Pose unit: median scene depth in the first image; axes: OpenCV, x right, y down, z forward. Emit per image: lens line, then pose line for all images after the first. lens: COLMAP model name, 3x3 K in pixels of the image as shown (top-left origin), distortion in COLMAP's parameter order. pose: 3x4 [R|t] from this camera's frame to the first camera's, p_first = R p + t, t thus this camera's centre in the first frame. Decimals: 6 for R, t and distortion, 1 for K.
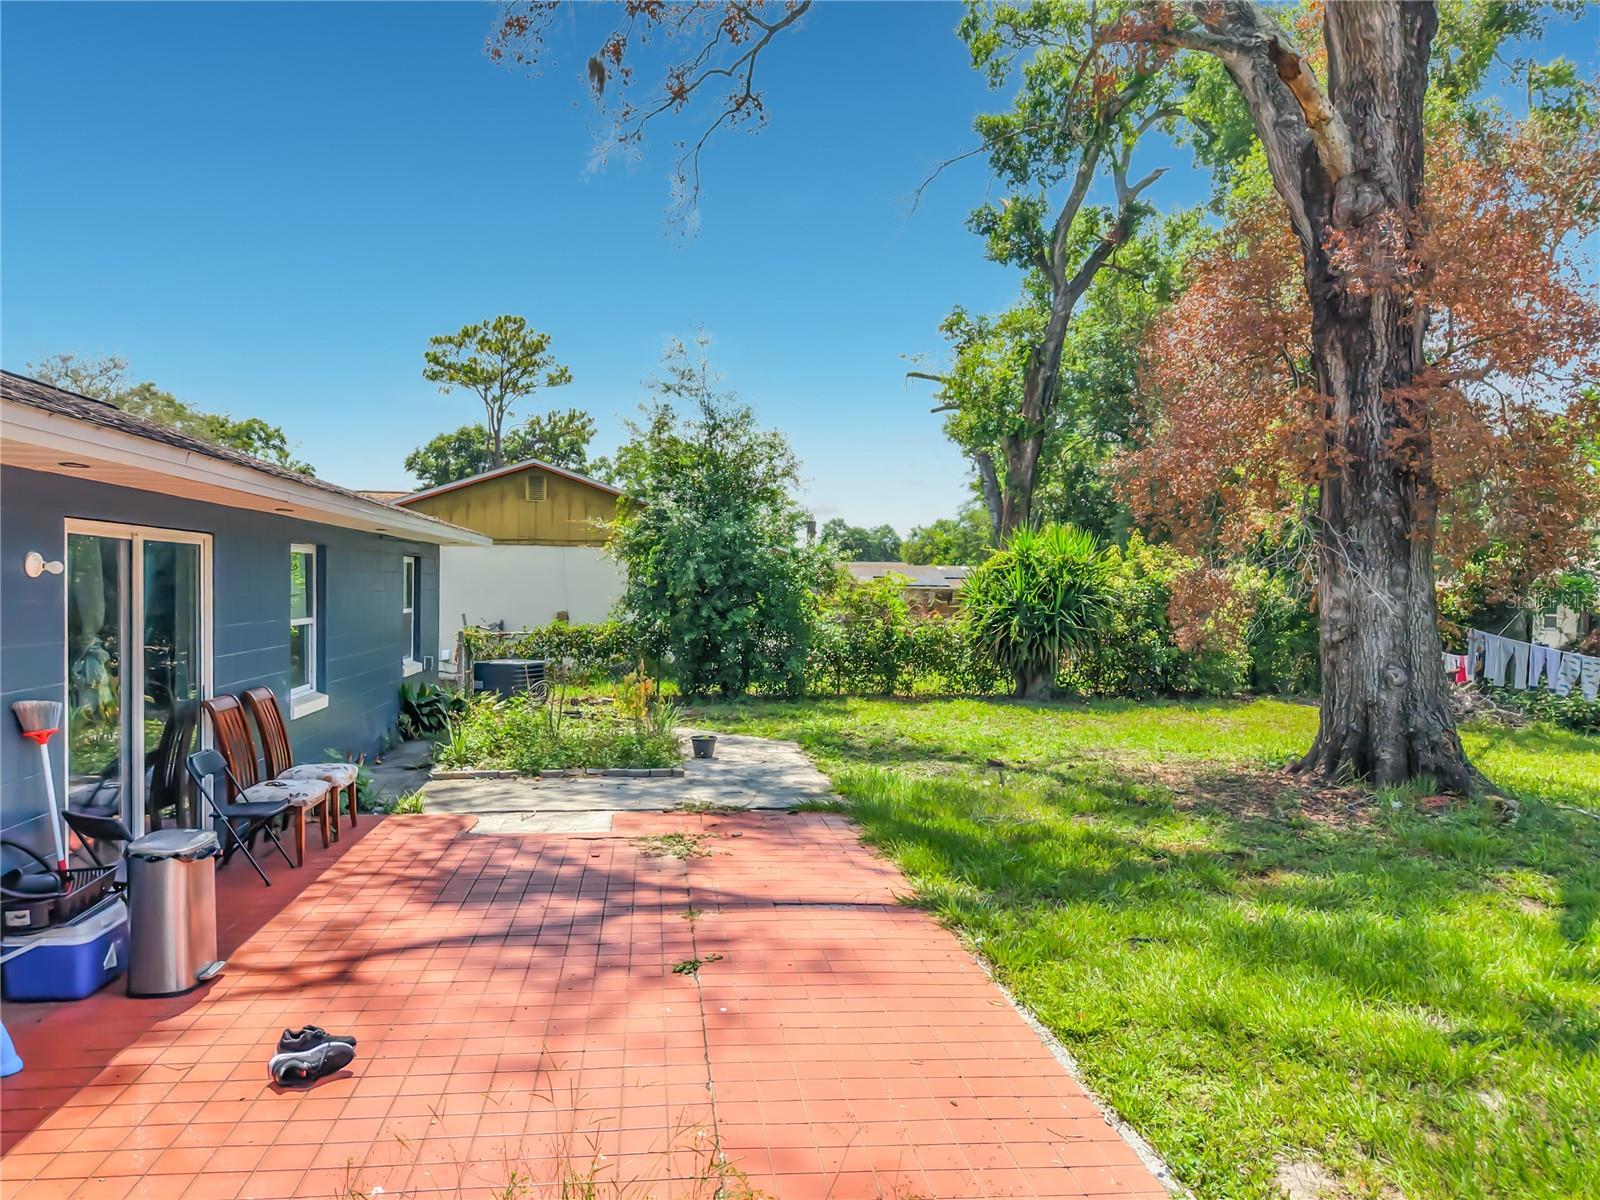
lens RADIAL K [[1074.8, 0, 800.0], [0, 1074.8, 600.0], [0, 0, 1]] dist [0.063860, 0.003399]
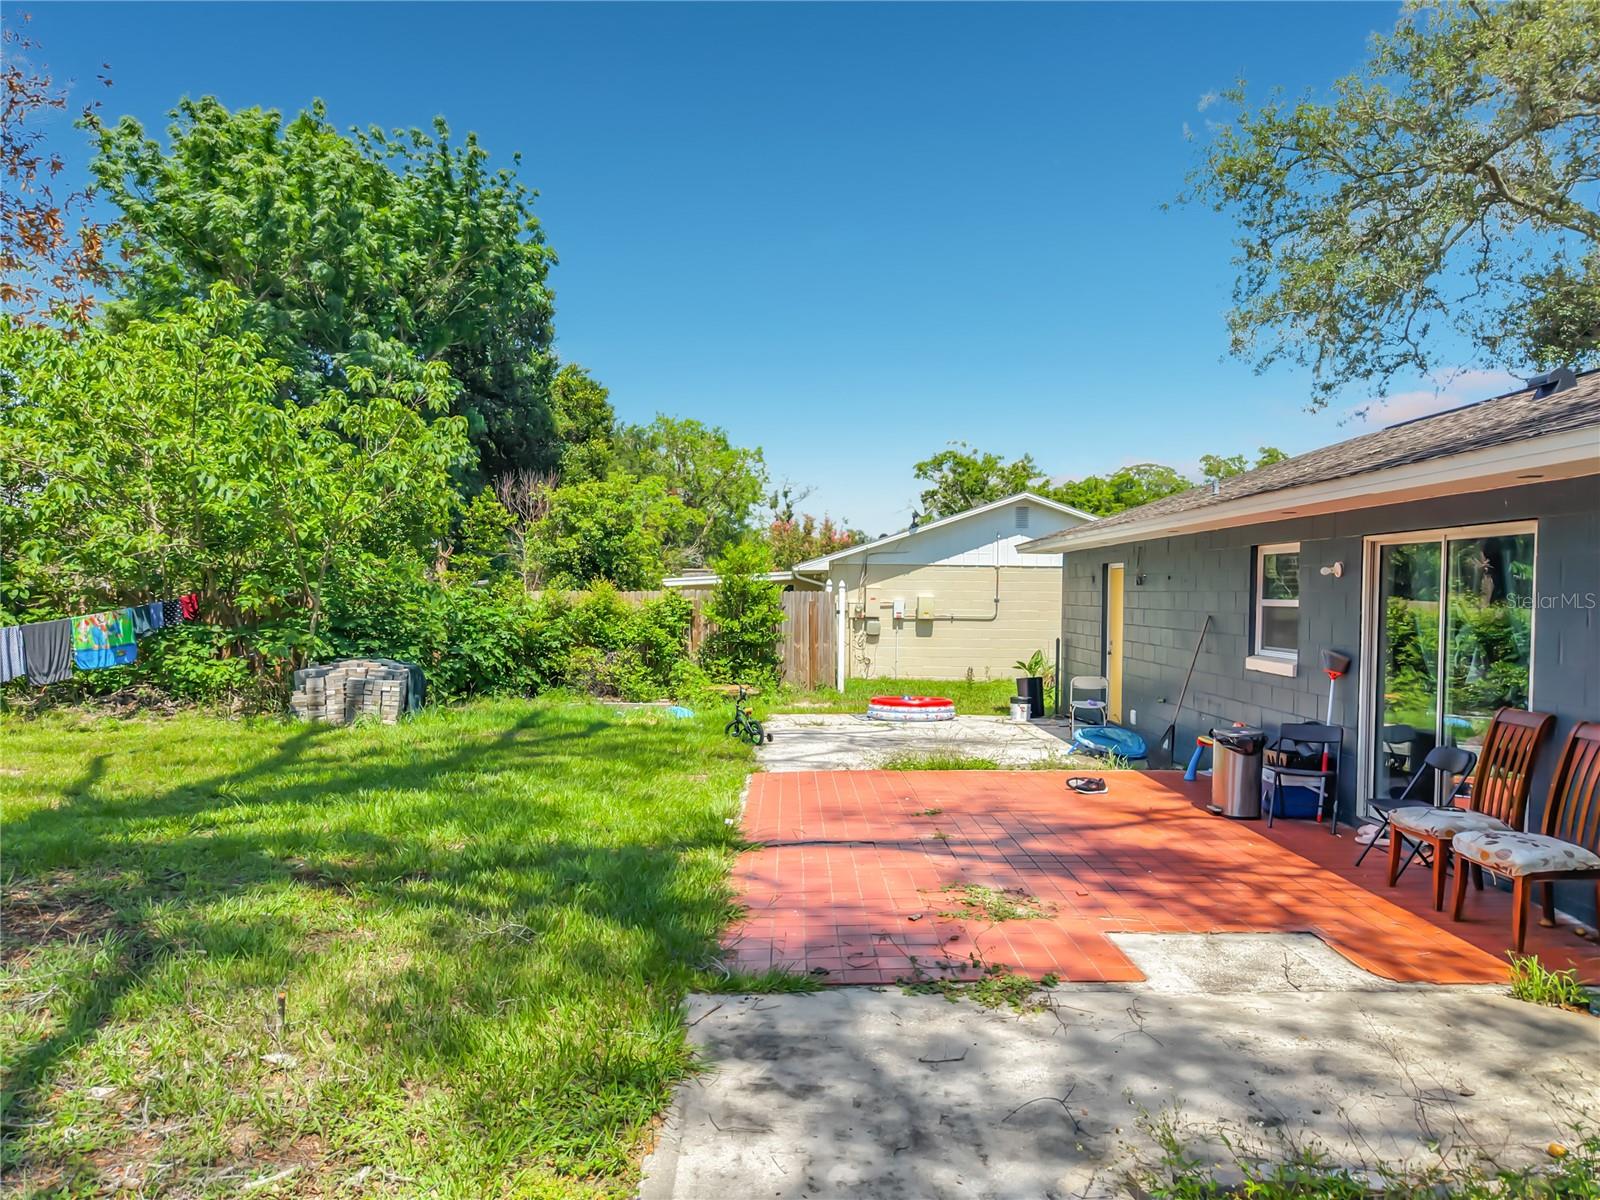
lens RADIAL K [[1074.8, 0, 800.0], [0, 1074.8, 600.0], [0, 0, 1]] dist [0.063860, 0.003399]
pose [[-0.991622, -0.027552, 0.126198, -0.081103], [-0.024701, 0.999404, 0.024098, -0.004813], [-0.126787, 0.020779, -0.991712, 2.060100]]
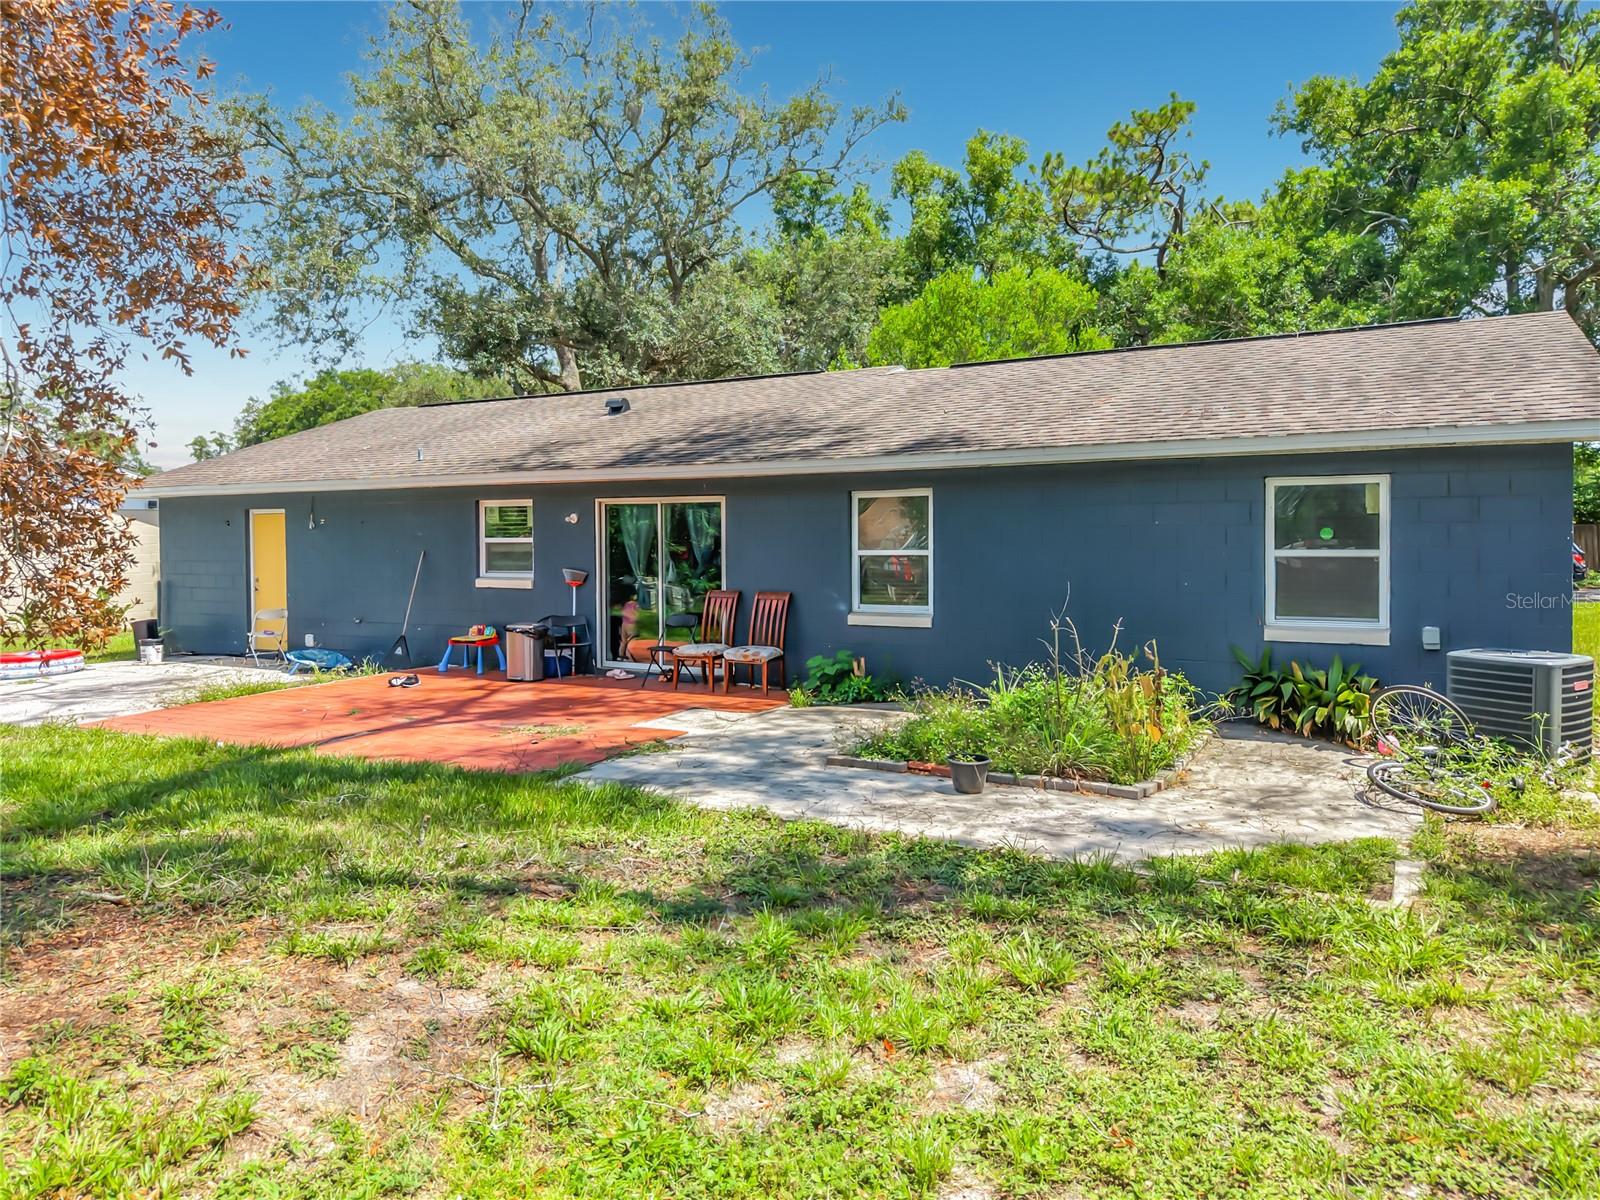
lens RADIAL K [[1074.8, 0, 800.0], [0, 1074.8, 600.0], [0, 0, 1]] dist [0.063860, 0.003399]
pose [[-0.588431, 0.043307, -0.807387, 0.844072], [-0.011120, 0.998037, 0.061638, -0.001588], [0.808471, 0.045248, -0.586794, 2.262495]]
